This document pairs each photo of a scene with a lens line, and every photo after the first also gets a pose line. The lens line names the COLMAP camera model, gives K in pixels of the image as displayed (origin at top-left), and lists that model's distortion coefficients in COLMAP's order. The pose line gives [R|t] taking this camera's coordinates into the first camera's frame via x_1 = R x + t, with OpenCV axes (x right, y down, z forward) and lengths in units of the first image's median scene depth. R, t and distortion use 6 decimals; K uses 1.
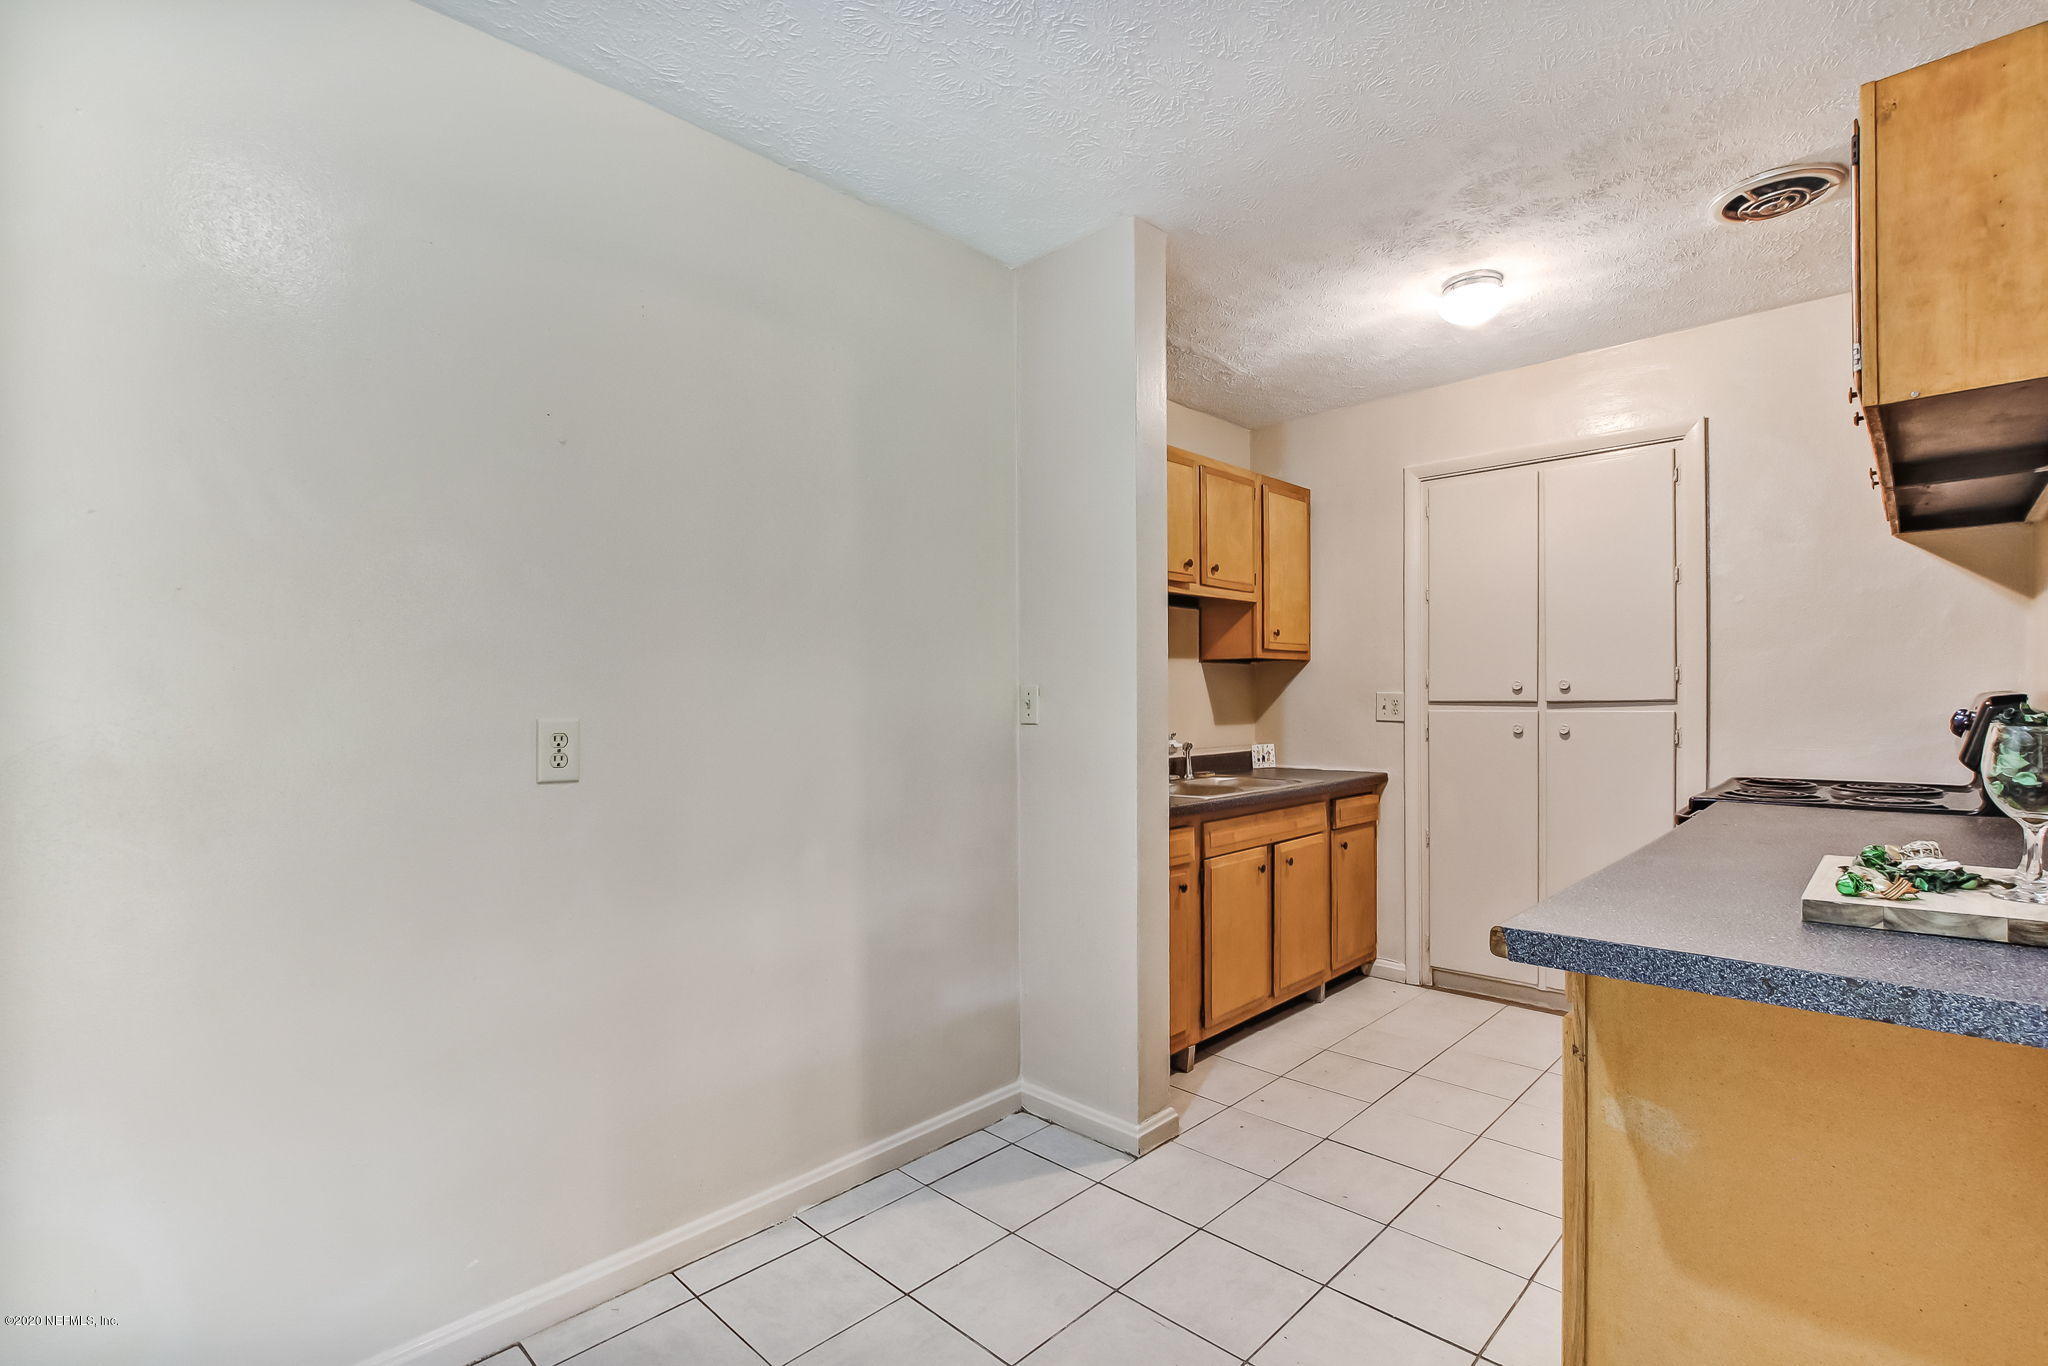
lens RADIAL K [[926.0, 0, 1016.0], [0, 926.0, 714.9], [0, 0, 1]] dist [-0.019046, 0.002450]
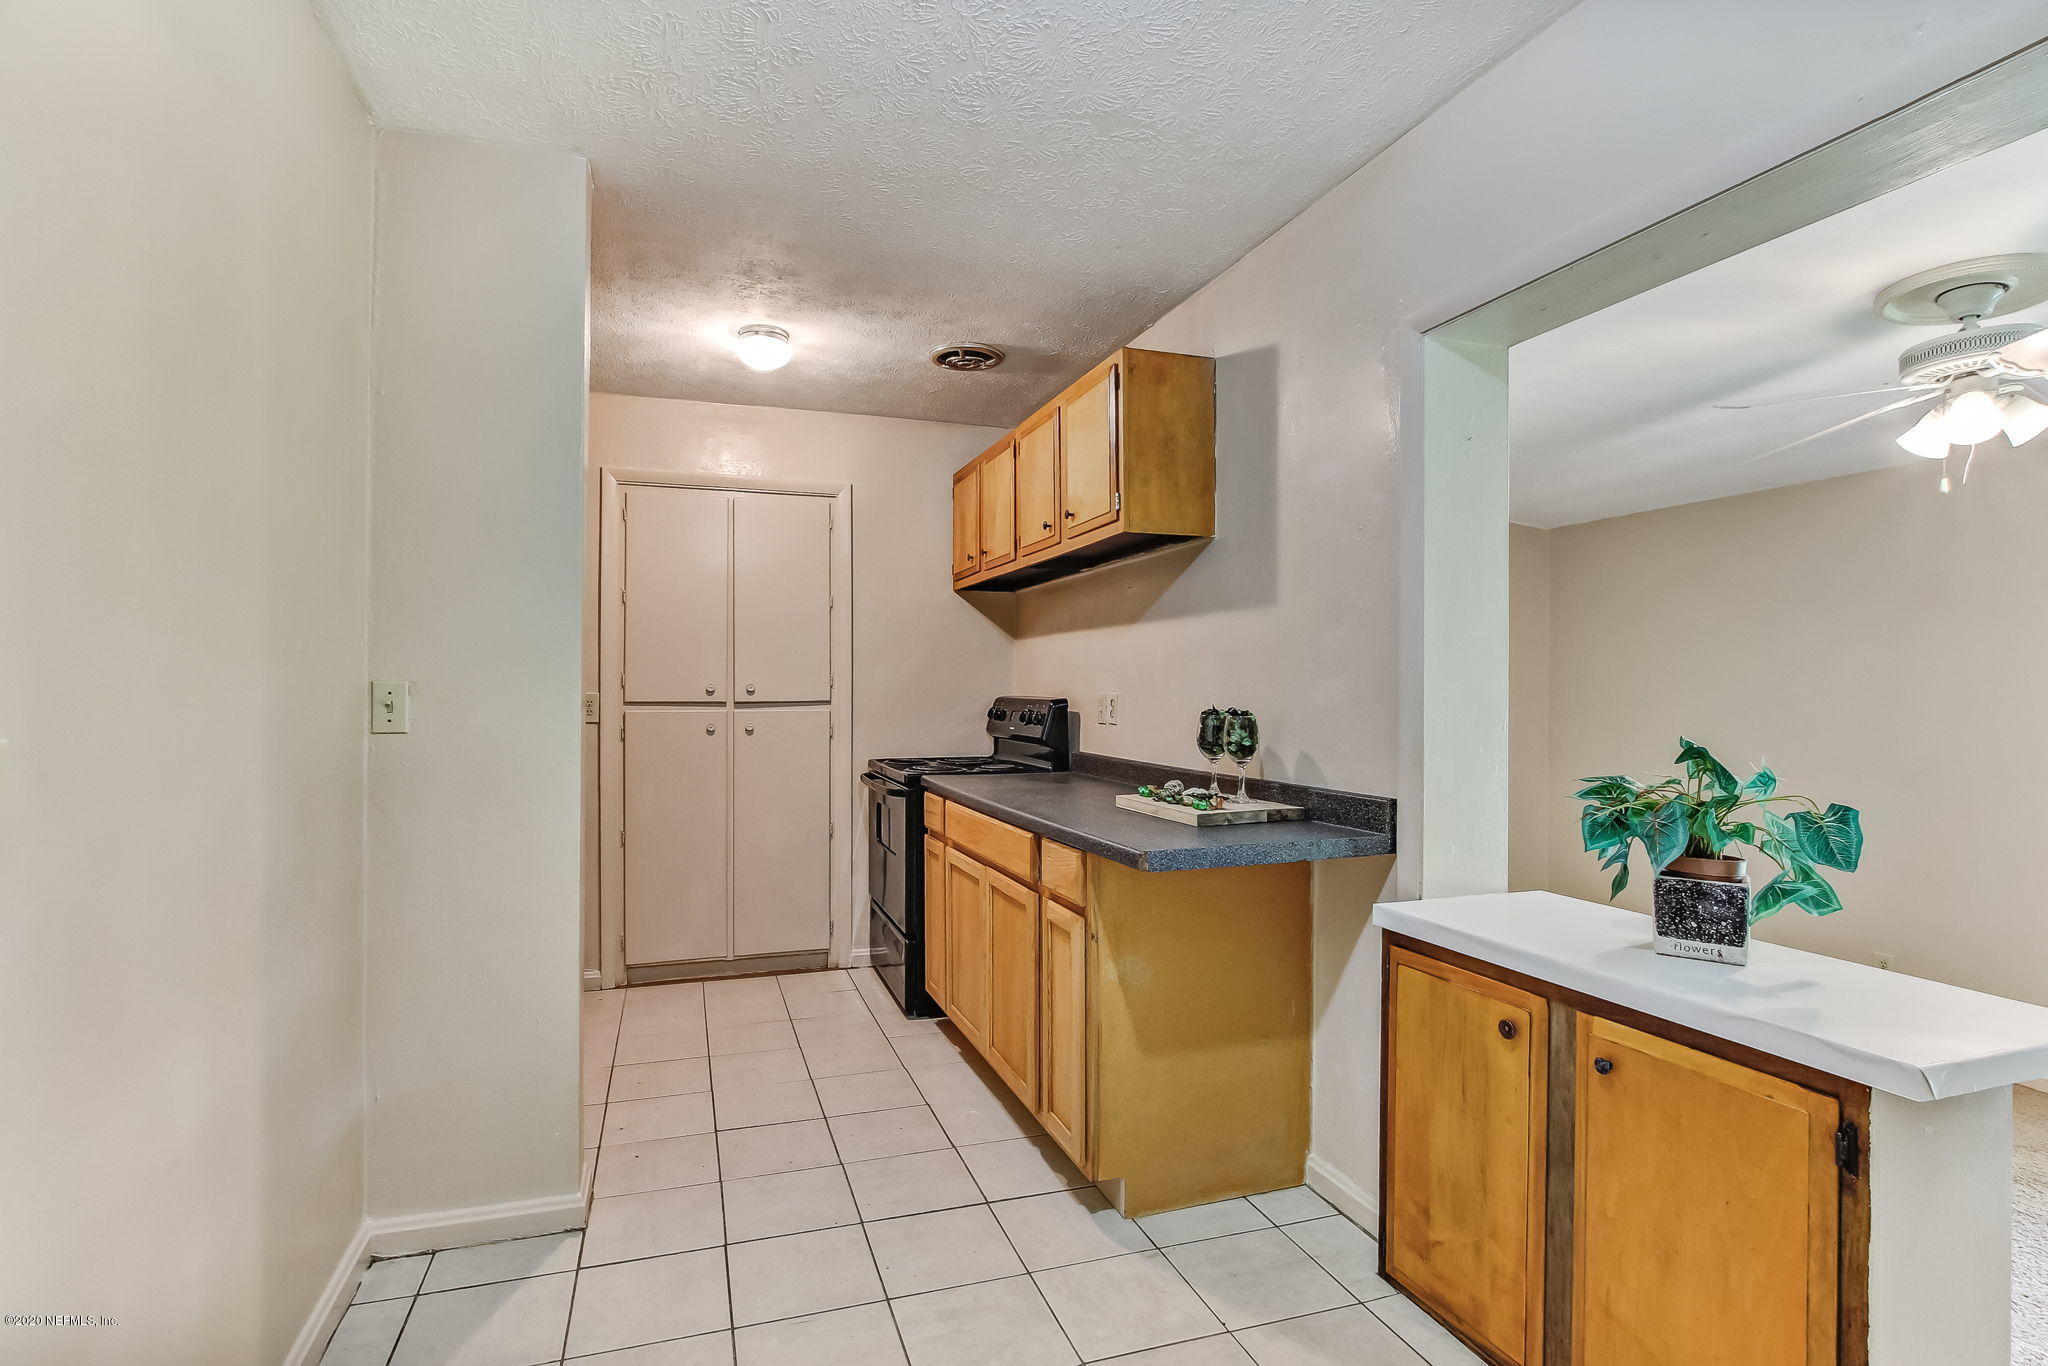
lens RADIAL K [[965.2, 0, 1025.3], [0, 965.2, 683.8], [0, 0, 1]] dist [-0.004618, -0.000588]
pose [[0.473072, 0.017906, 0.880842, -0.330573], [0.010327, 0.999612, -0.025867, -0.003155], [-0.880963, 0.021333, 0.472703, 0.134149]]
